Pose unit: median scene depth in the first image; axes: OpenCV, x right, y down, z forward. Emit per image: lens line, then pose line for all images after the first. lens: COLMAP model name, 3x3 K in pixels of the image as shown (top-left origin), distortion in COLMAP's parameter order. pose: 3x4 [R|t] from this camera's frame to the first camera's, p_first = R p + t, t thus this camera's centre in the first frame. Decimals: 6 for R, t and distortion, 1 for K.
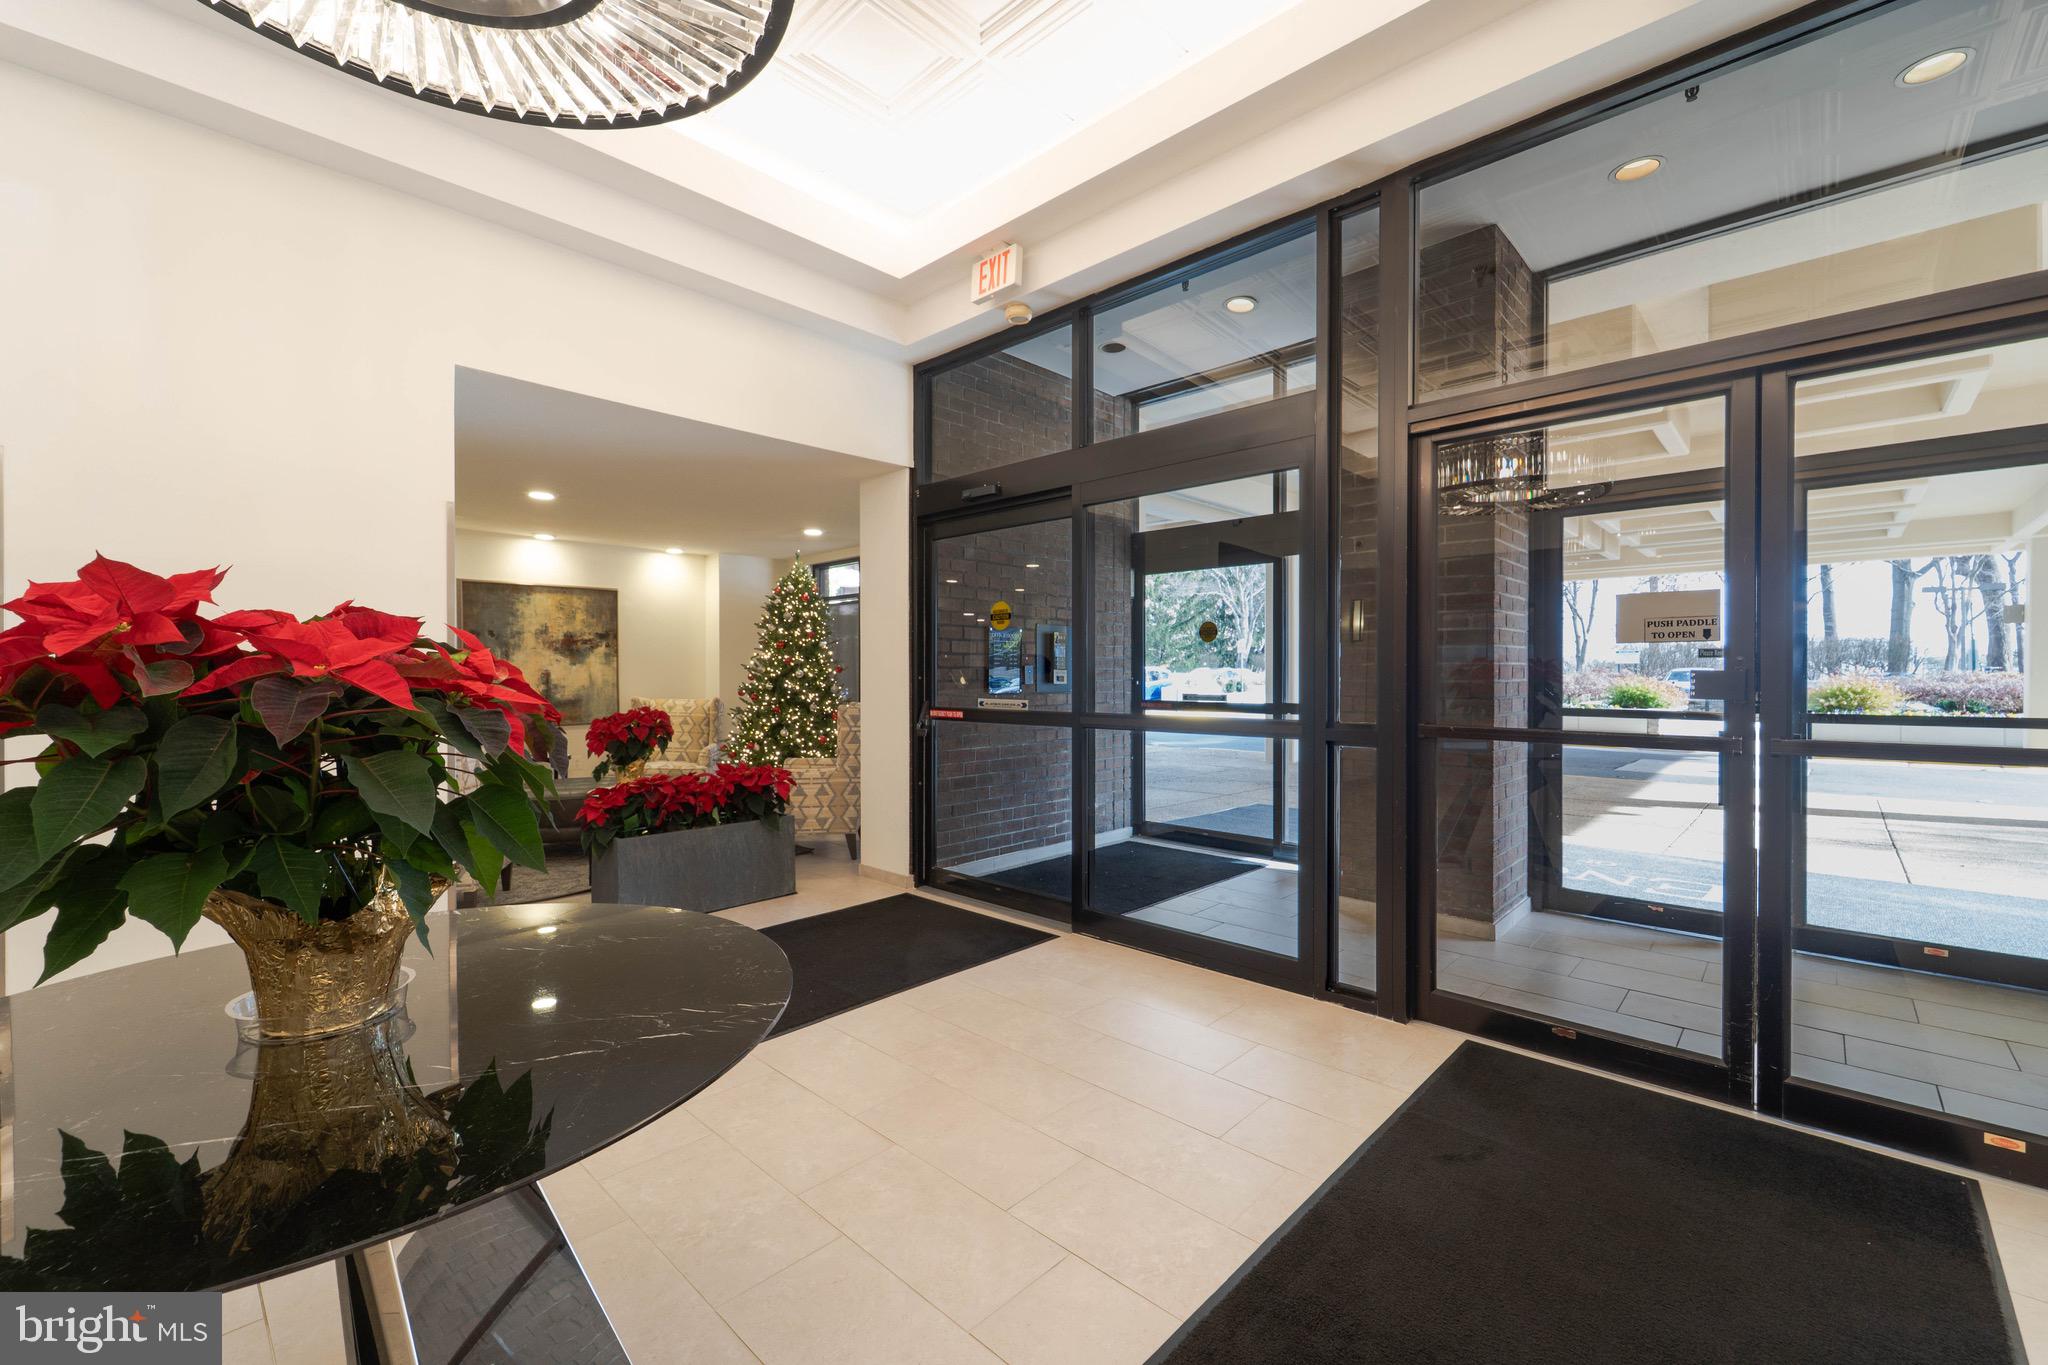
lens RADIAL K [[836.9, 0, 1017.1], [0, 836.9, 681.4], [0, 0, 1]] dist [0.000577, -0.000862]
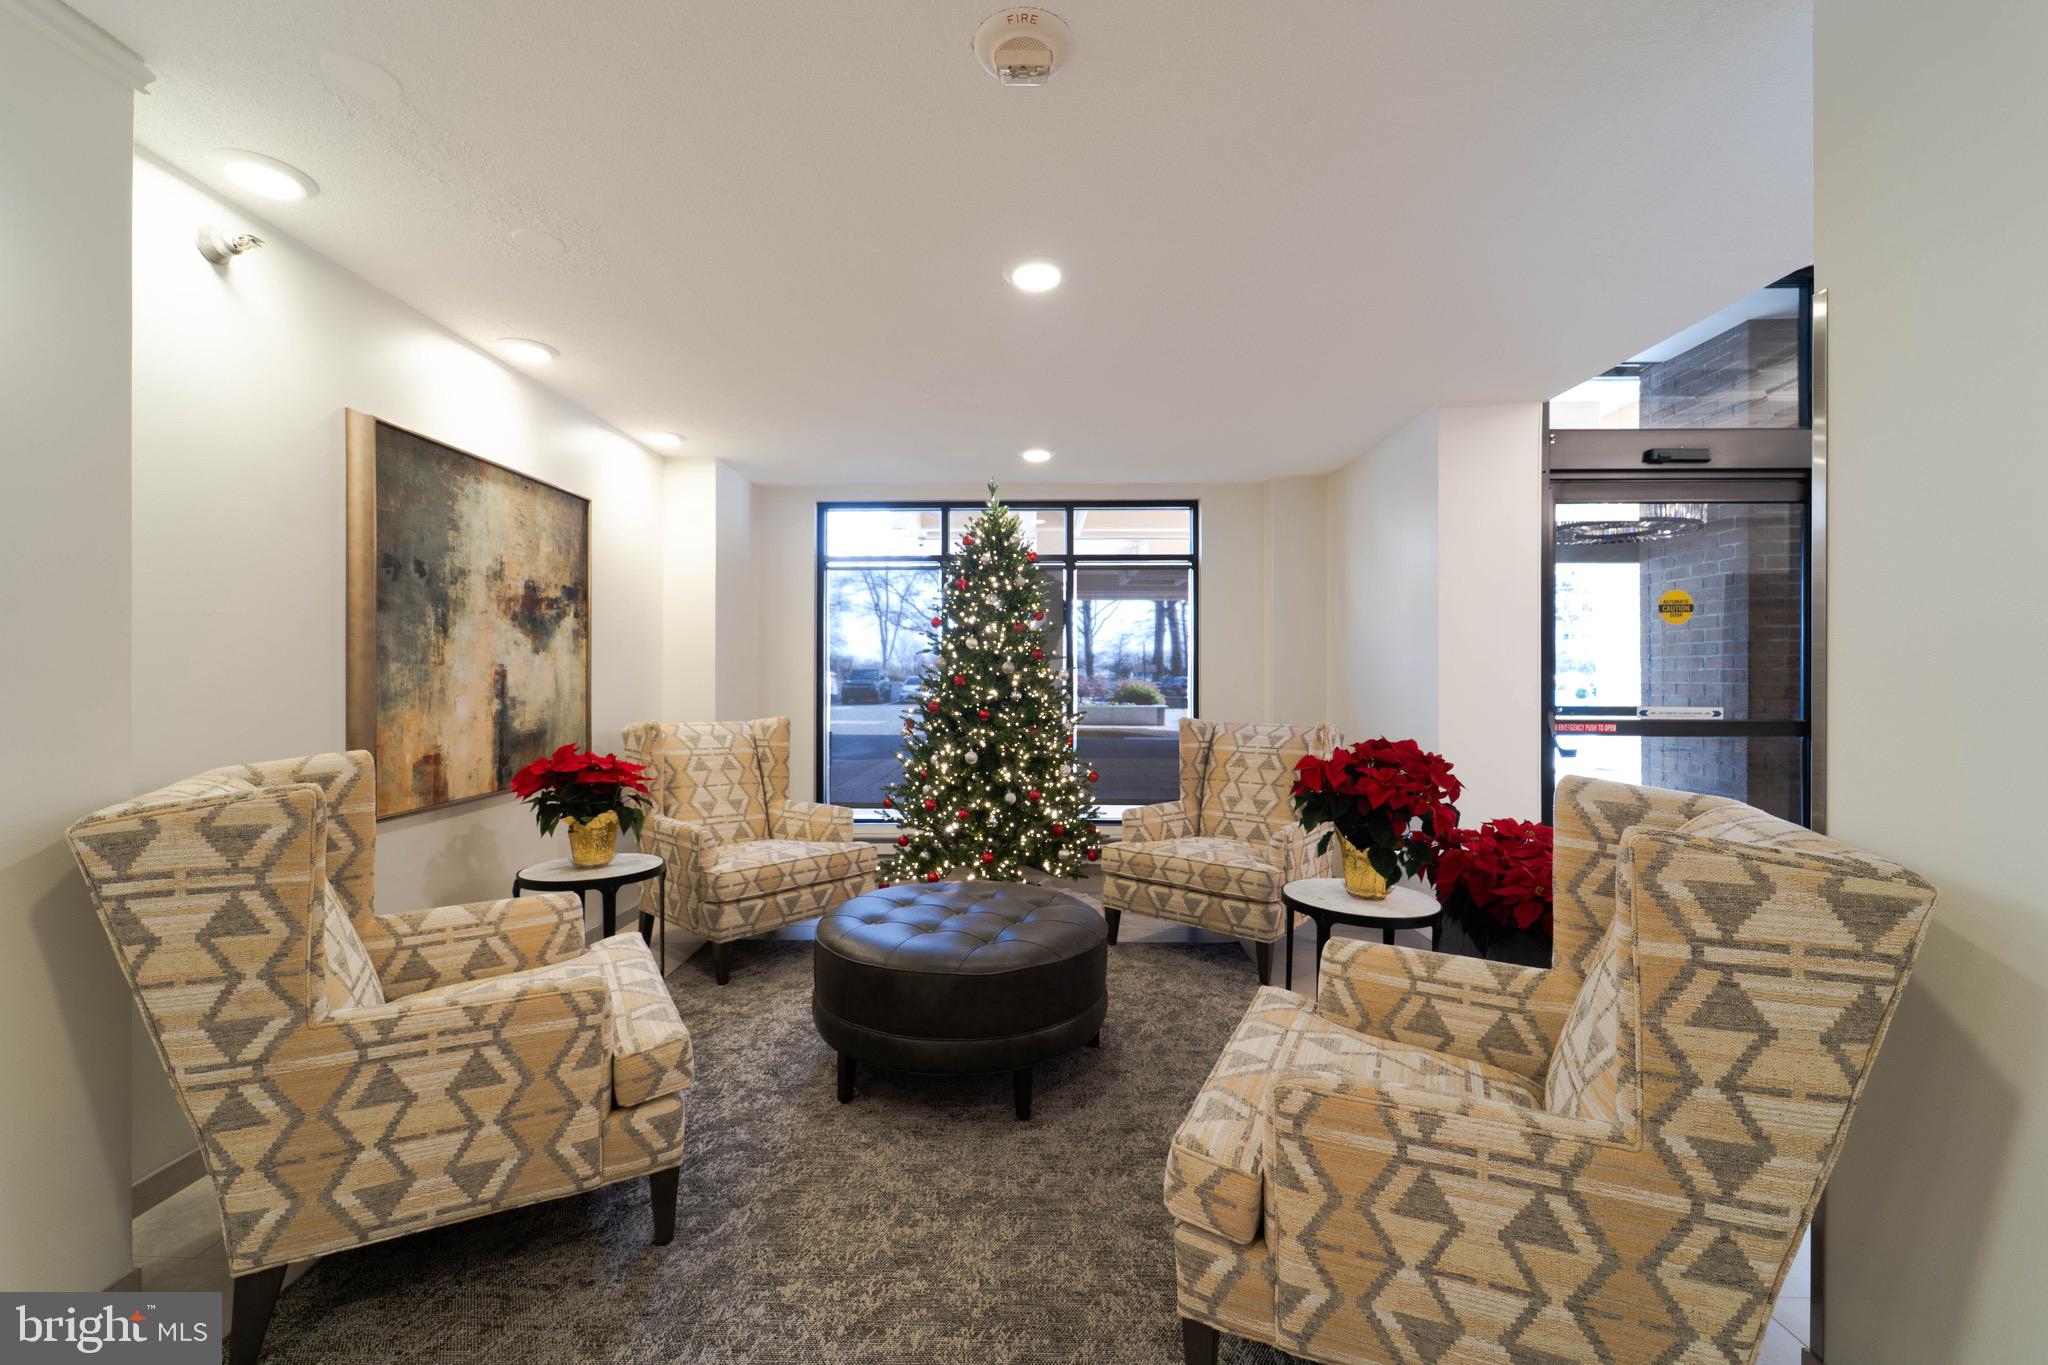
lens RADIAL K [[836.9, 0, 1029.8], [0, 836.9, 680.3], [0, 0, 1]] dist [0.000577, -0.000862]
pose [[0.737178, 0.000154, 0.675698, -0.659444], [0.003258, 0.999988, -0.003783, -0.002950], [-0.675691, 0.004990, 0.737169, 0.506488]]
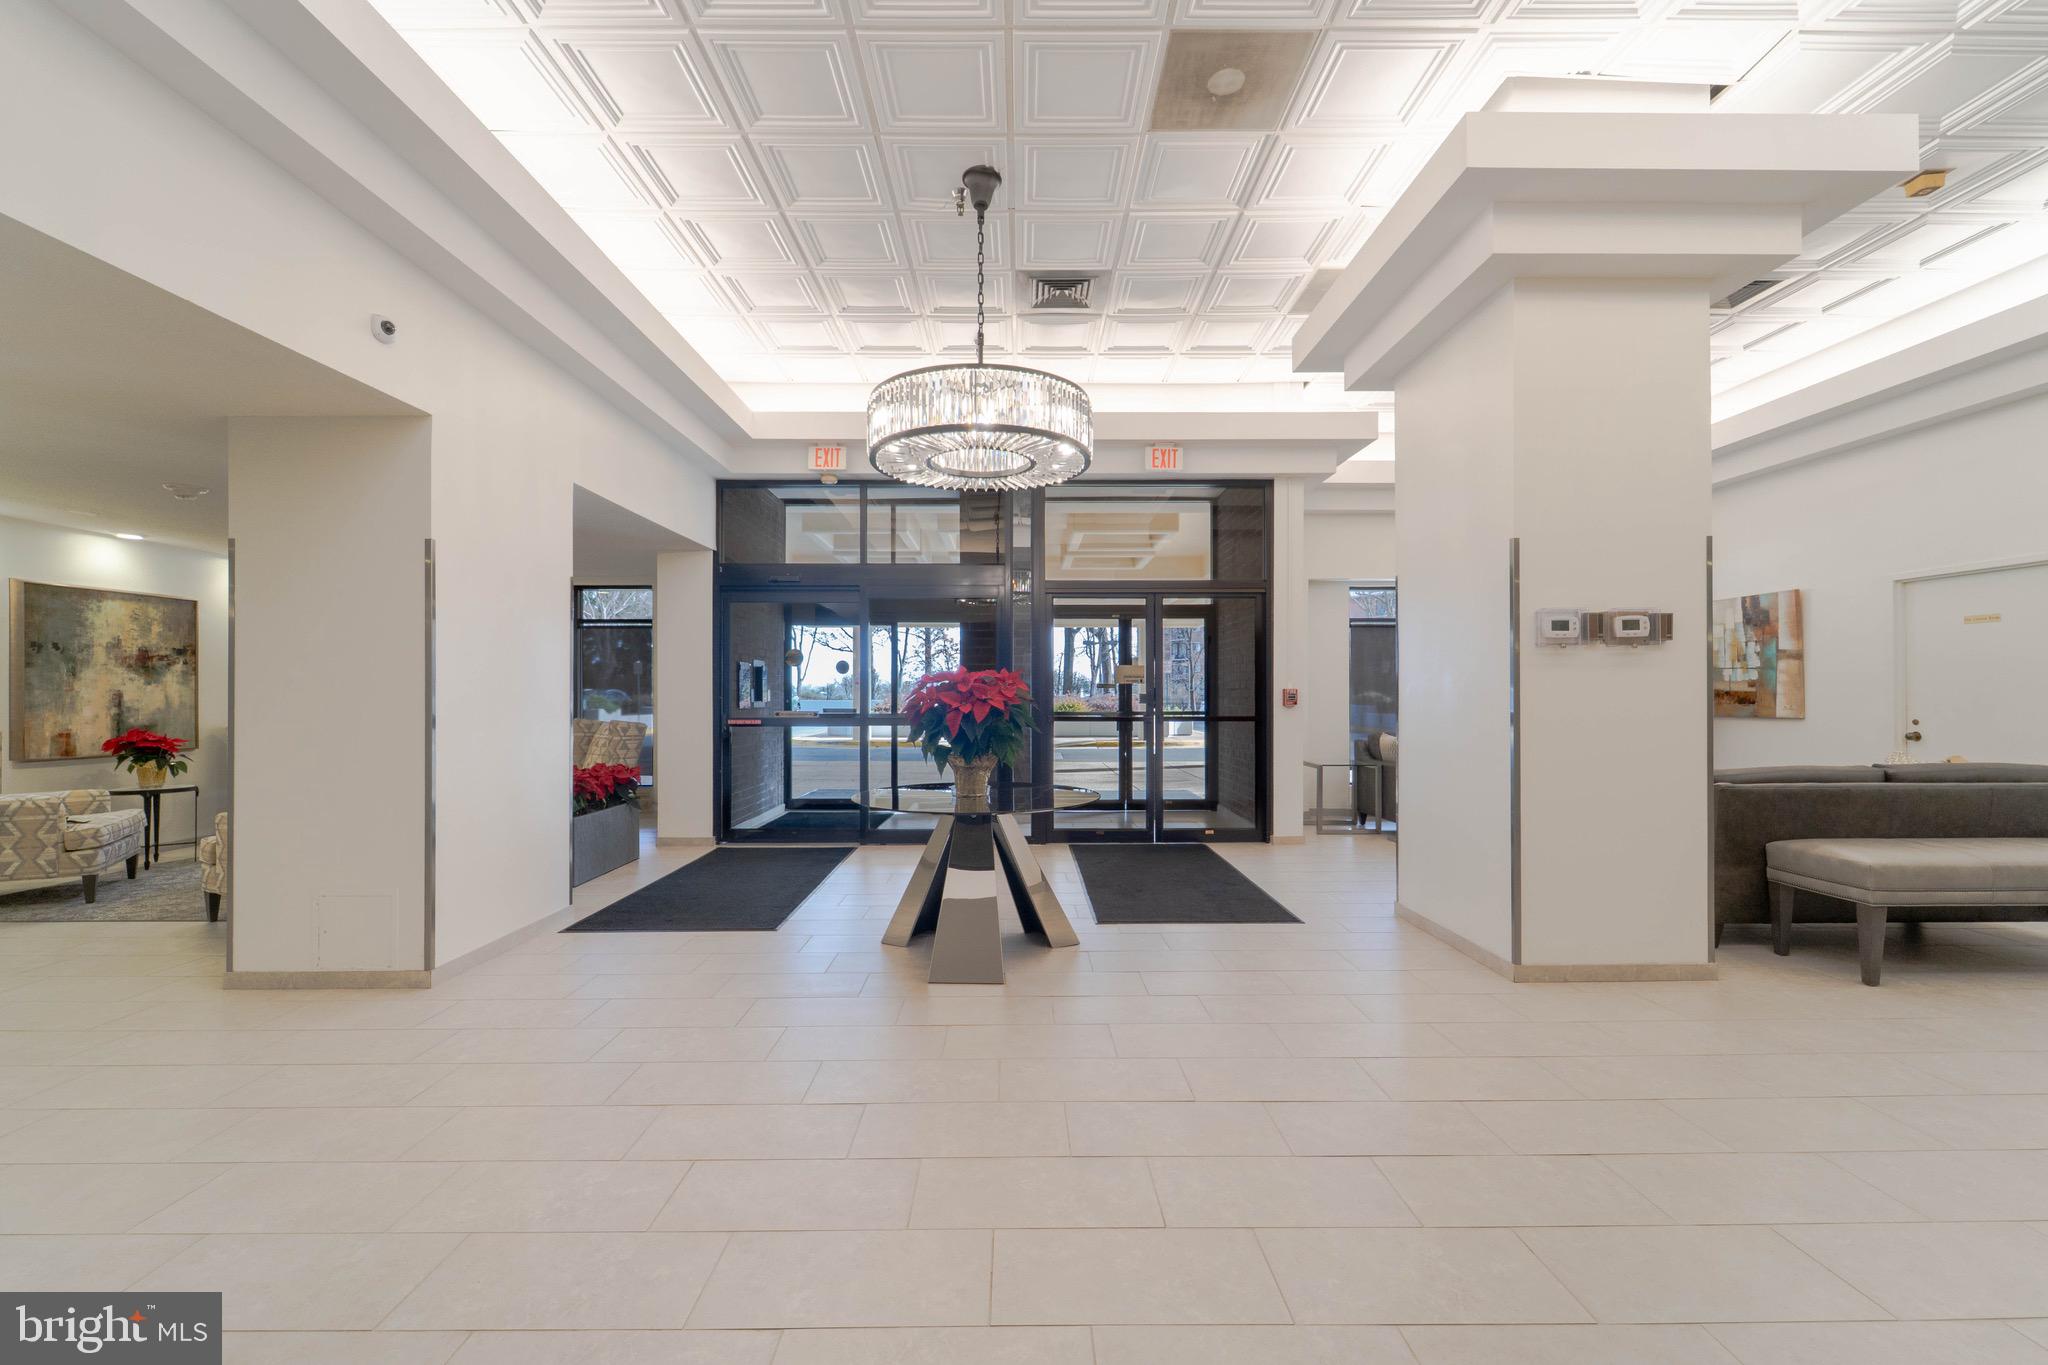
lens RADIAL K [[836.9, 0, 1021.5], [0, 836.9, 692.8], [0, 0, 1]] dist [0.000577, -0.000862]
pose [[0.717416, 0.002571, 0.696640, -0.500972], [0.005625, 0.999939, -0.009483, 0.002318], [-0.696622, 0.010722, 0.717358, -0.259703]]
